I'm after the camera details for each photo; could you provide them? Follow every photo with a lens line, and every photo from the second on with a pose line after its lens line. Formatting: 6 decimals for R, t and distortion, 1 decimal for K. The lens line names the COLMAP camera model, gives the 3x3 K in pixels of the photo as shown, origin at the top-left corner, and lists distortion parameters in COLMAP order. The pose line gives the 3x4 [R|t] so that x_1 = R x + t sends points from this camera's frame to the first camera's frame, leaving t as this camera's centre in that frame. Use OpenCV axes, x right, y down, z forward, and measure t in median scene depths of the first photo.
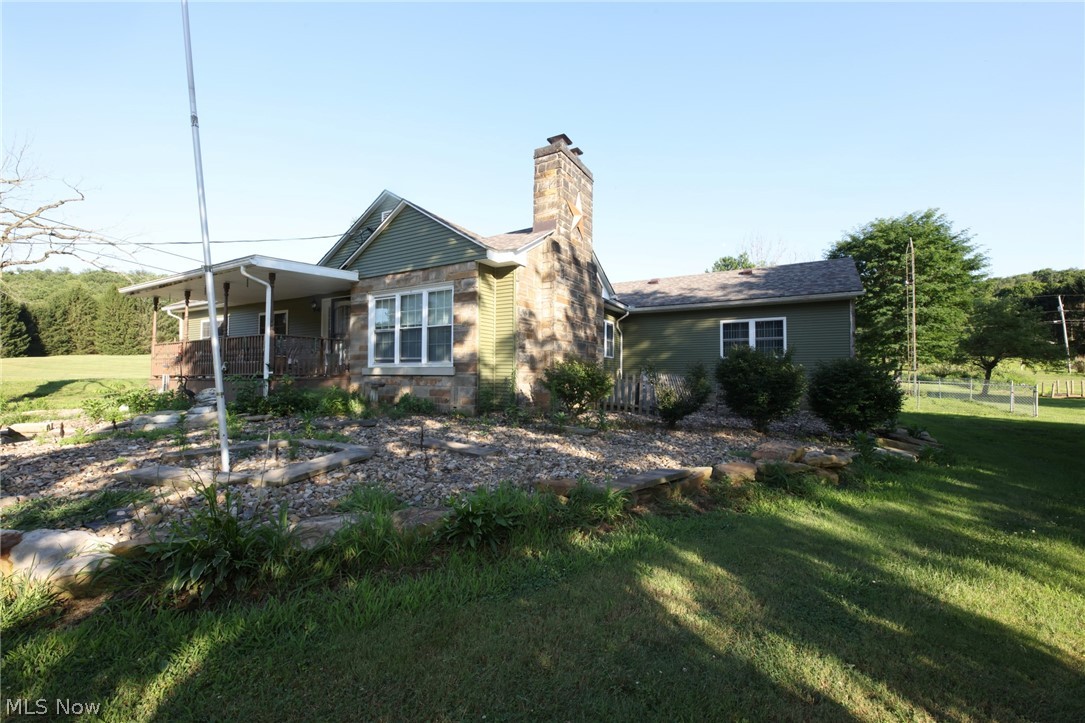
lens RADIAL K [[430.9, 0, 547.8], [0, 430.9, 365.3], [0, 0, 1]] dist [0.015894, -0.010408]
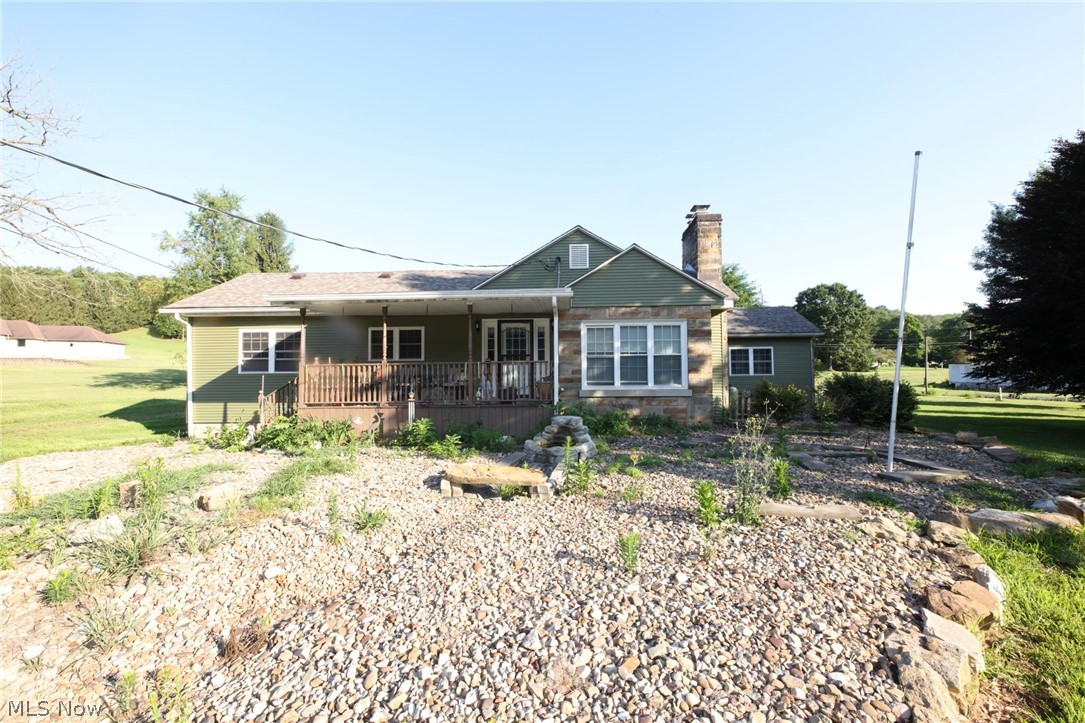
lens RADIAL K [[430.9, 0, 547.8], [0, 430.9, 365.3], [0, 0, 1]] dist [0.015894, -0.010408]
pose [[0.894698, 0.005346, 0.446640, -1.038835], [-0.000504, 0.999940, -0.010959, -0.047443], [-0.446671, 0.009580, 0.894647, 0.075893]]
